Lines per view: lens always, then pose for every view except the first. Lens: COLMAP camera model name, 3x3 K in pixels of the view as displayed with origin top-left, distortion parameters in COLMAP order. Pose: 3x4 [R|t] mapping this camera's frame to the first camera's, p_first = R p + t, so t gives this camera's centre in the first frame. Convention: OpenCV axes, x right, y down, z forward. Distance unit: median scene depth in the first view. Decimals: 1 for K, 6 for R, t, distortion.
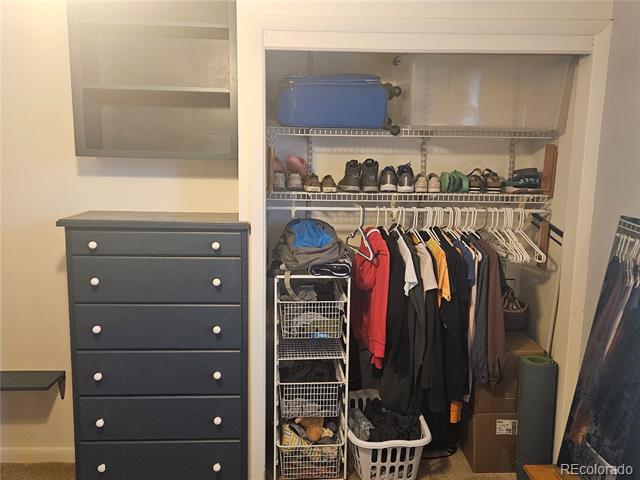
lens RADIAL K [[568.7, 0, 319.5], [0, 568.7, 236.9], [0, 0, 1]] dist [0.055404, -0.035034]
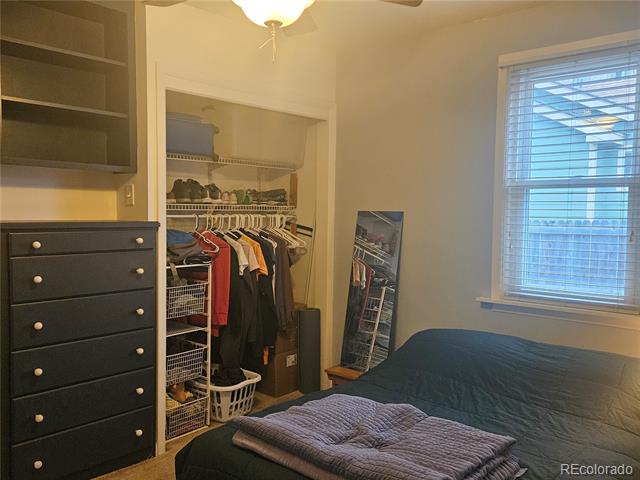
lens RADIAL K [[568.7, 0, 319.3], [0, 568.7, 242.5], [0, 0, 1]] dist [0.055404, -0.035034]
pose [[0.687135, -0.049631, 0.724833, -0.684839], [0.108962, 0.993420, -0.035273, 0.088622], [-0.718312, 0.103217, 0.688022, -0.098735]]
